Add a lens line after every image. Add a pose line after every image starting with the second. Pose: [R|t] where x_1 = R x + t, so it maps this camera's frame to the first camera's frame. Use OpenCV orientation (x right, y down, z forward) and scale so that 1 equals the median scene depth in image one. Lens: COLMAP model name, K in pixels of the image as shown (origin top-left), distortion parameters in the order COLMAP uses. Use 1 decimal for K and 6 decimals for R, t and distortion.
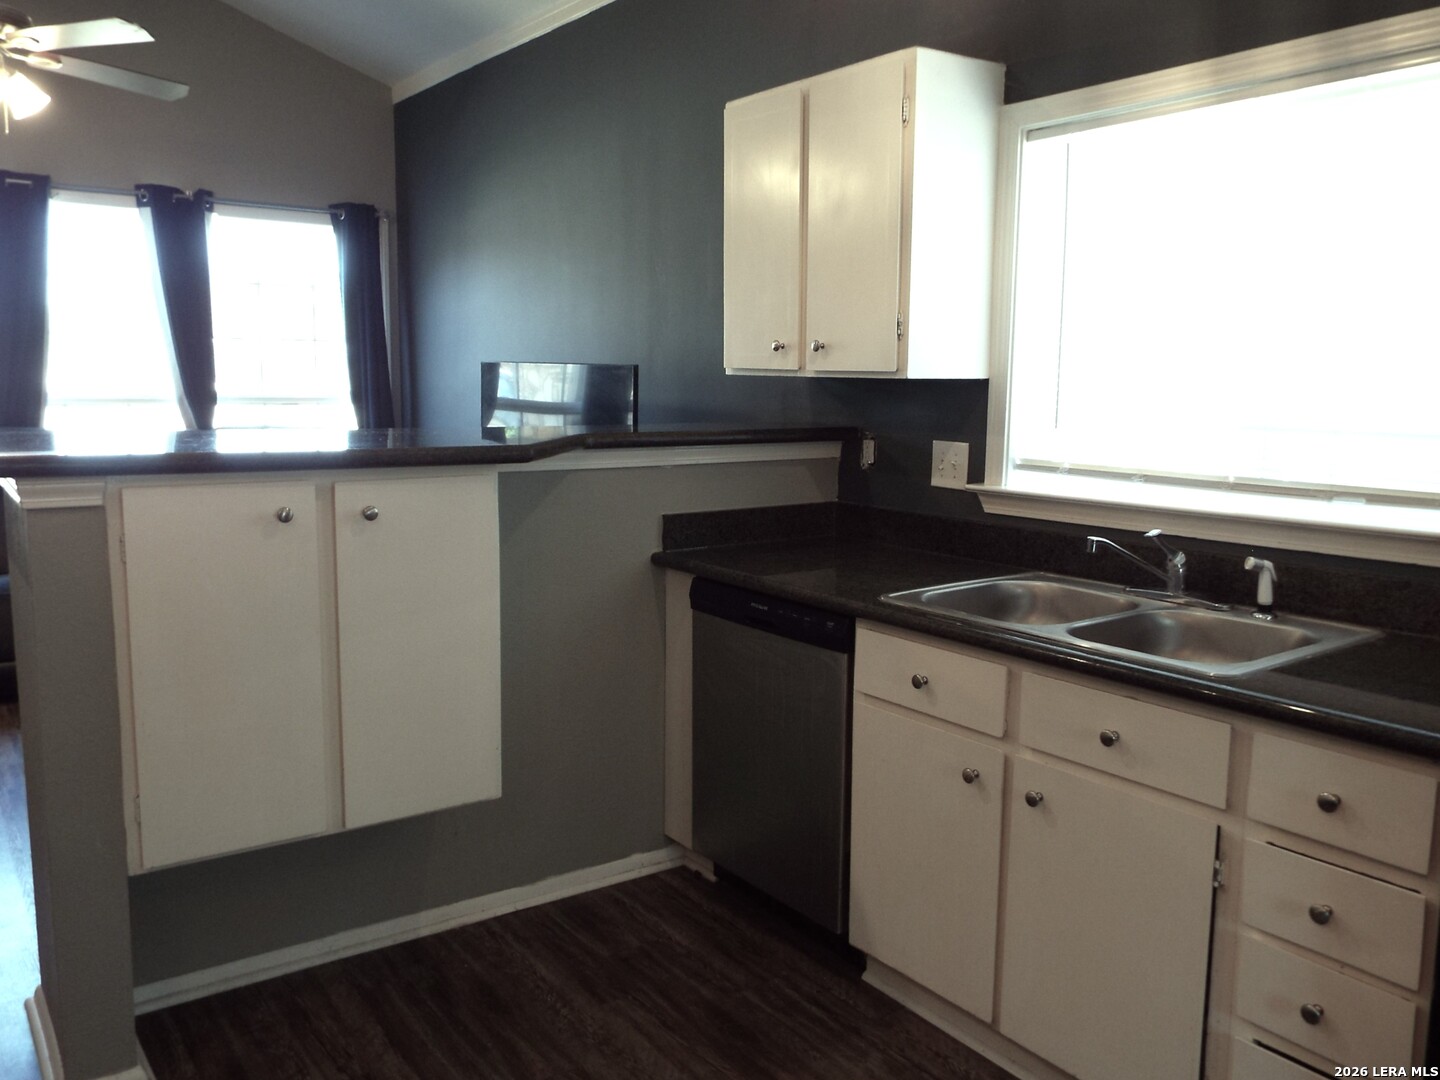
lens RADIAL K [[1189.5, 0, 720.0], [0, 1189.5, 540.0], [0, 0, 1]] dist [0.000865, 0.000618]
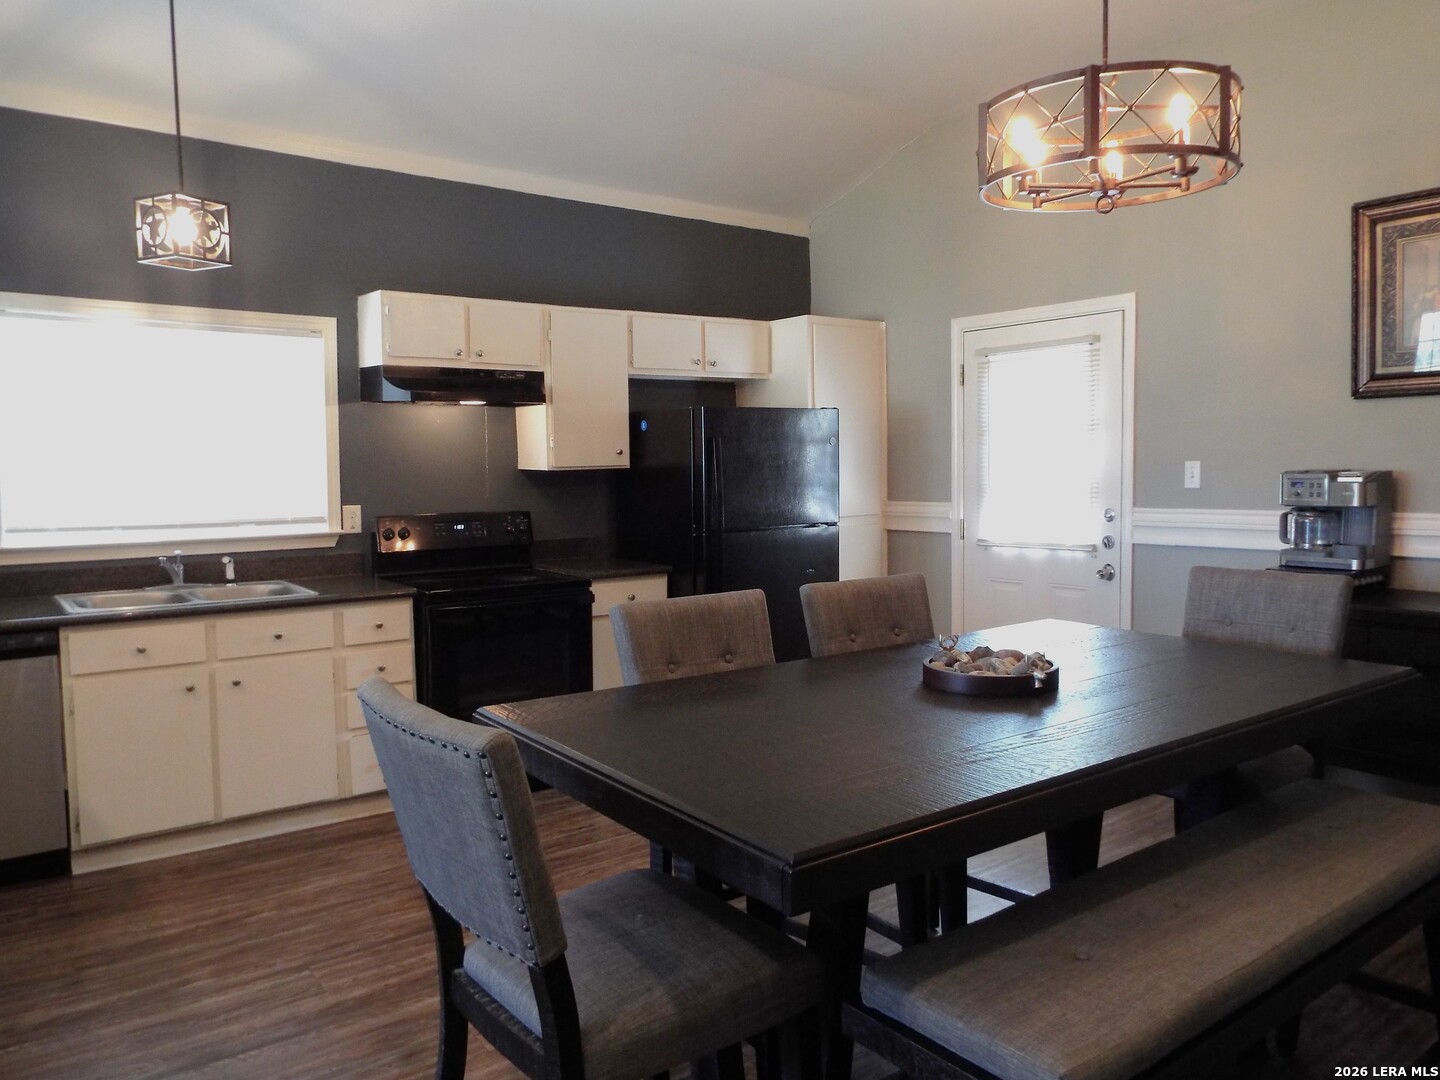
lens RADIAL K [[1081.7, 0, 720.0], [0, 1081.7, 540.0], [0, 0, 1]] dist [-0.003995, -0.003933]
pose [[-0.036353, -0.067981, 0.997024, -1.407558], [0.148413, 0.986253, 0.072658, -0.022138], [-0.988257, 0.150613, -0.025764, 0.211680]]
